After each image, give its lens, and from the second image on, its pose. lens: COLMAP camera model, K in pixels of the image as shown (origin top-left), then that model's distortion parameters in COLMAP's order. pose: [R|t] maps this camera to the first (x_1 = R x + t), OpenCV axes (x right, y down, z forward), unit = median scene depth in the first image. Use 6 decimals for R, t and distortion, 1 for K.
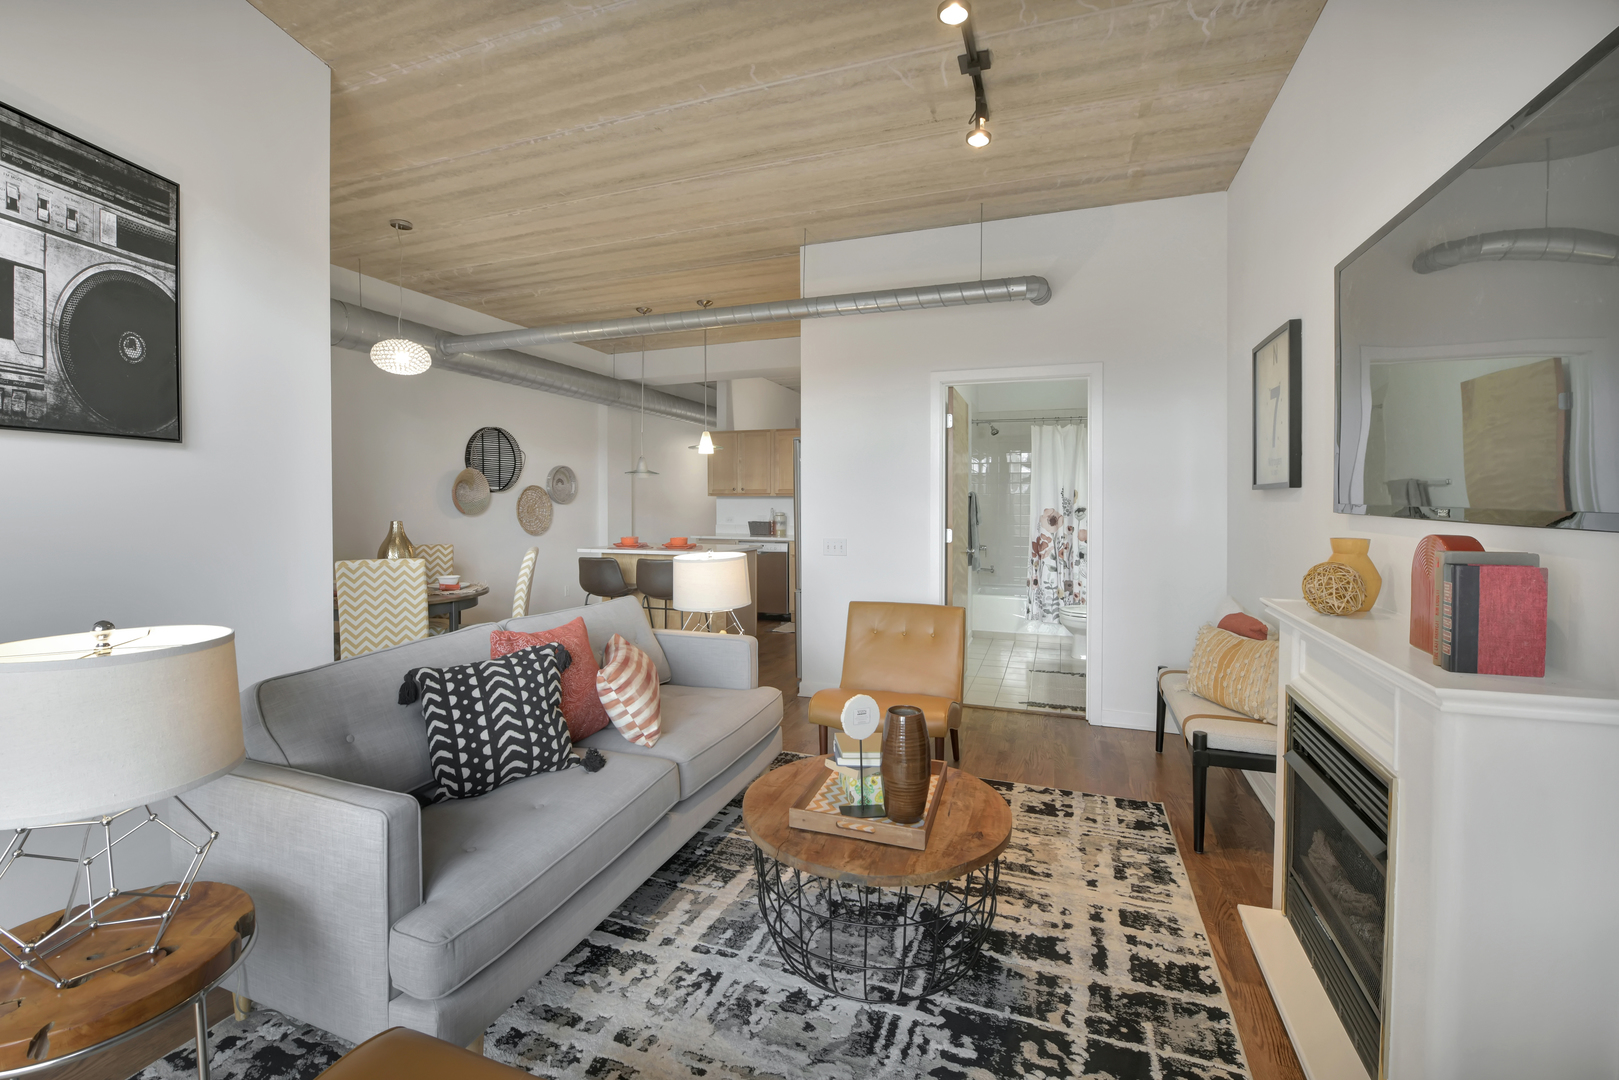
lens RADIAL K [[681.2, 0, 814.1], [0, 681.2, 514.7], [0, 0, 1]] dist [-0.003769, 0.000033]
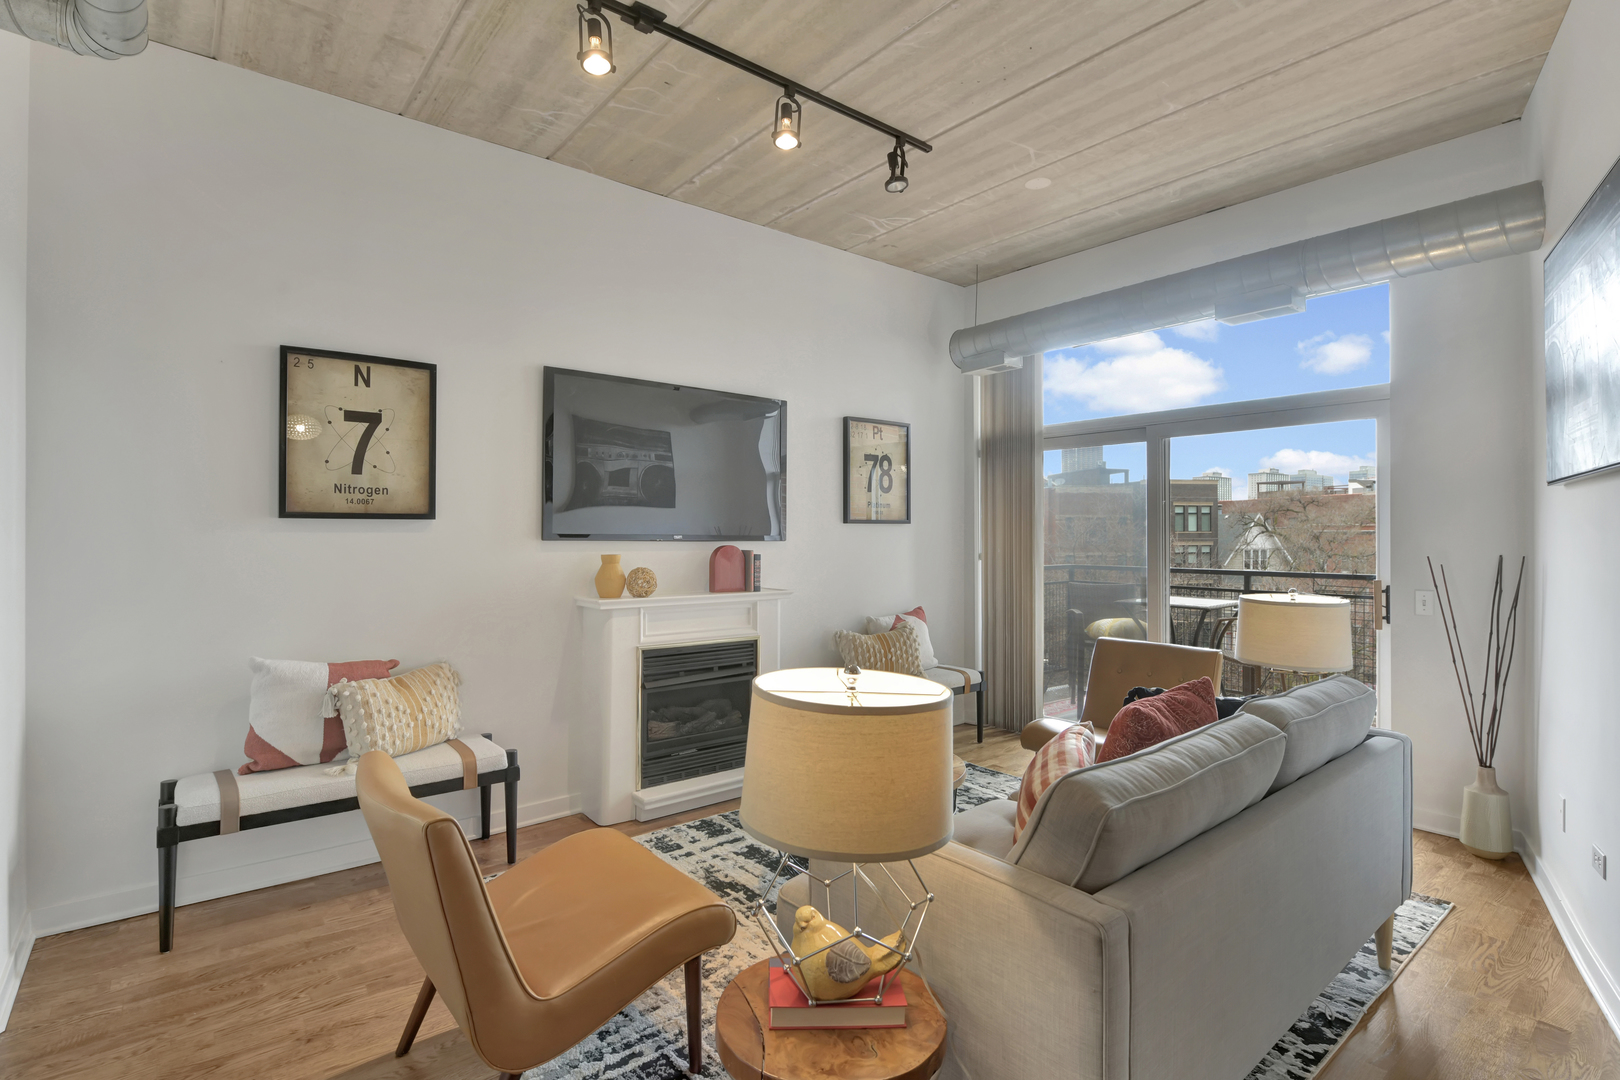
lens RADIAL K [[790.1, 0, 809.7], [0, 790.1, 529.0], [0, 0, 1]] dist [-0.003234, 0.000169]
pose [[-0.857800, -0.000116, 0.513984, -0.595476], [0.009912, 0.999810, 0.016768, -0.052756], [-0.513889, 0.019478, -0.857636, 2.319583]]
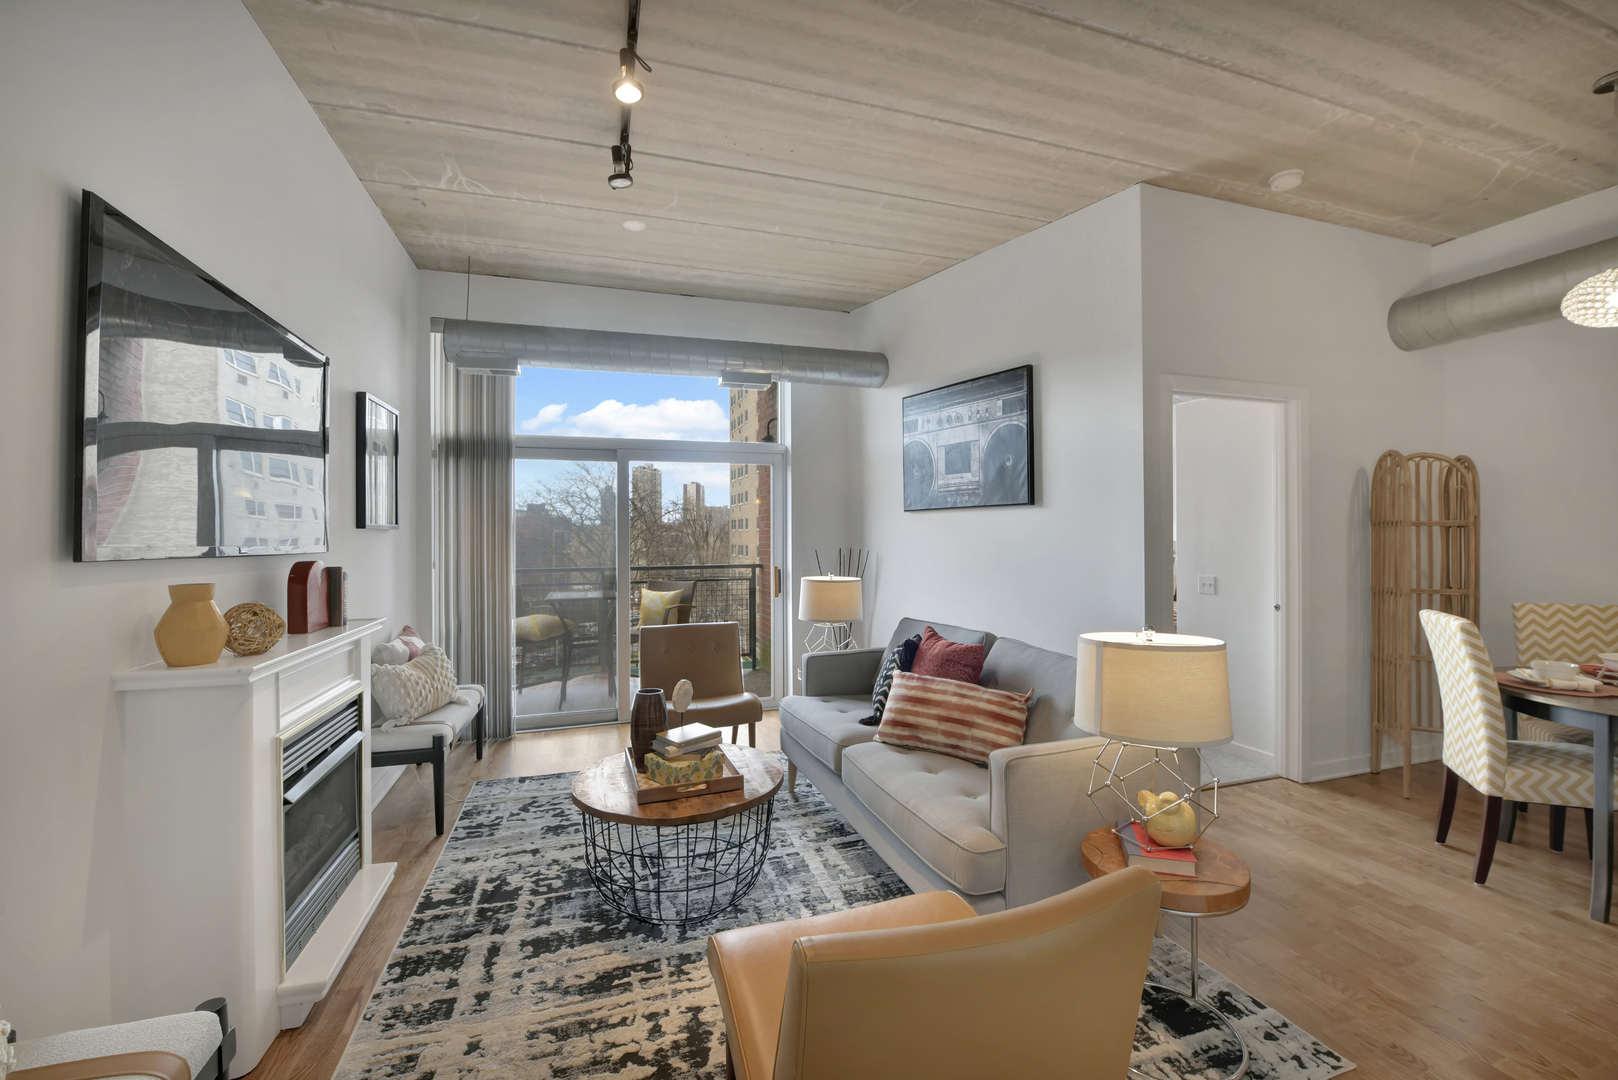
lens RADIAL K [[680.8, 0, 808.5], [0, 680.8, 529.5], [0, 0, 1]] dist [-0.003769, 0.000033]
pose [[-0.791386, -0.002364, -0.611312, 0.674402], [-0.008732, 0.999934, 0.007438, -0.047752], [0.611254, 0.011224, -0.791355, 2.129343]]
